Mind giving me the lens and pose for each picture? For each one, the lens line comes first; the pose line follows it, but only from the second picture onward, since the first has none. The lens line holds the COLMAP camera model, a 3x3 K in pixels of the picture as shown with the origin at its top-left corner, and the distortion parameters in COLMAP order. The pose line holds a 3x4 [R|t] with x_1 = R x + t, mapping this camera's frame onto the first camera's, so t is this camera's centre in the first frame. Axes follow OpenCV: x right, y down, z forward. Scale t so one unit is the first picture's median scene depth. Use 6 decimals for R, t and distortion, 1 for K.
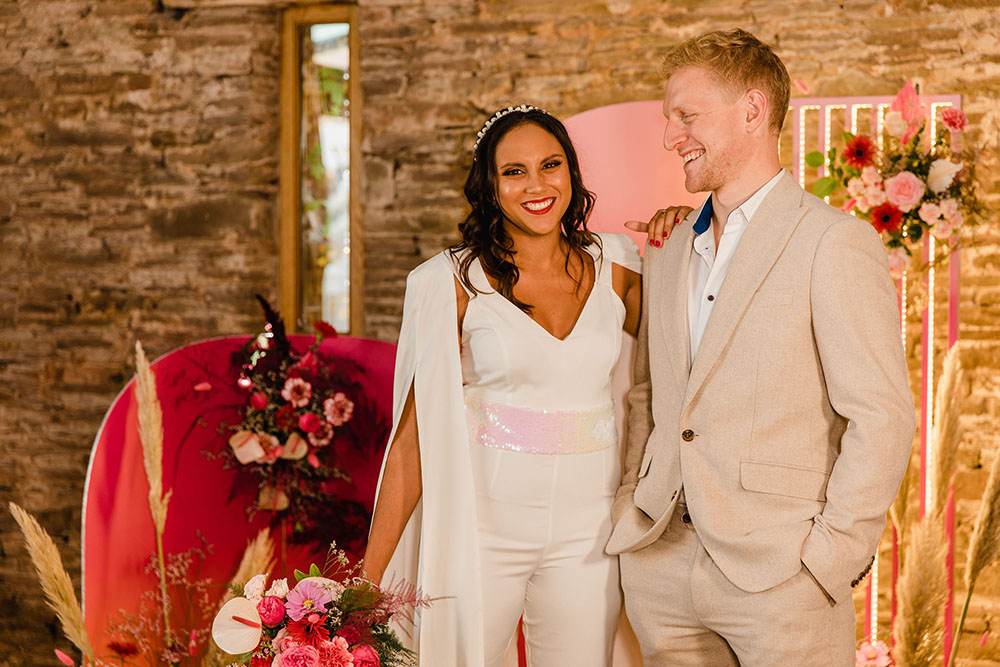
lens RADIAL K [[1789.7, 0, 473.6], [0, 1789.7, 344.7], [0, 0, 1]] dist [0.007077, 0.000000]
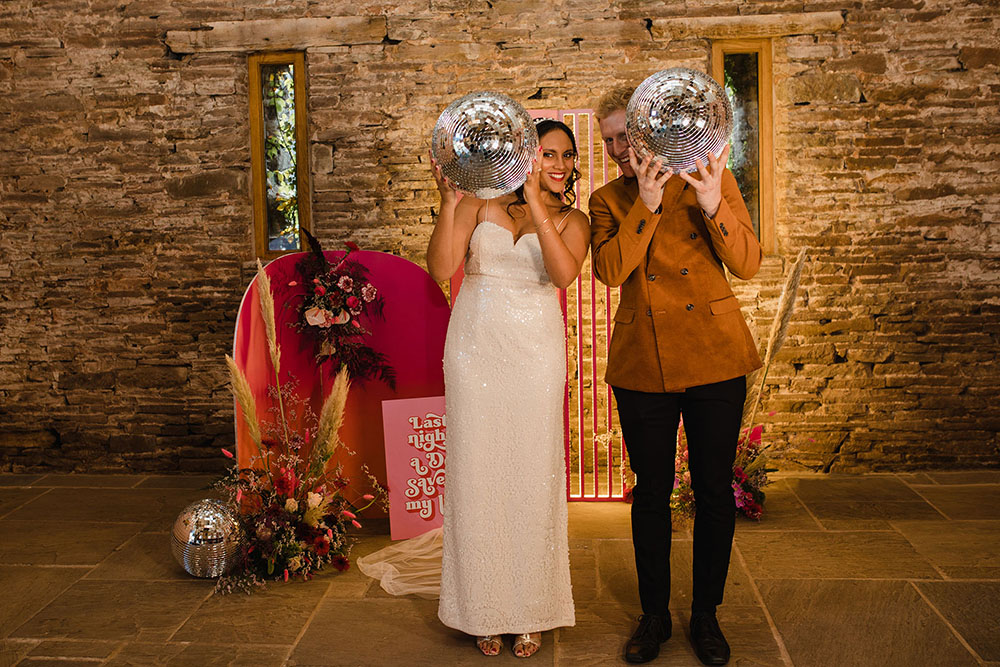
lens RADIAL K [[1075.3, 0, 446.7], [0, 1075.3, 300.1], [0, 0, 1]] dist [-0.043816, 0.000000]
pose [[0.945696, -0.059860, 0.319492, -0.275464], [0.047440, 0.997790, 0.046522, -0.000819], [-0.321570, -0.028839, 0.946446, 0.010647]]
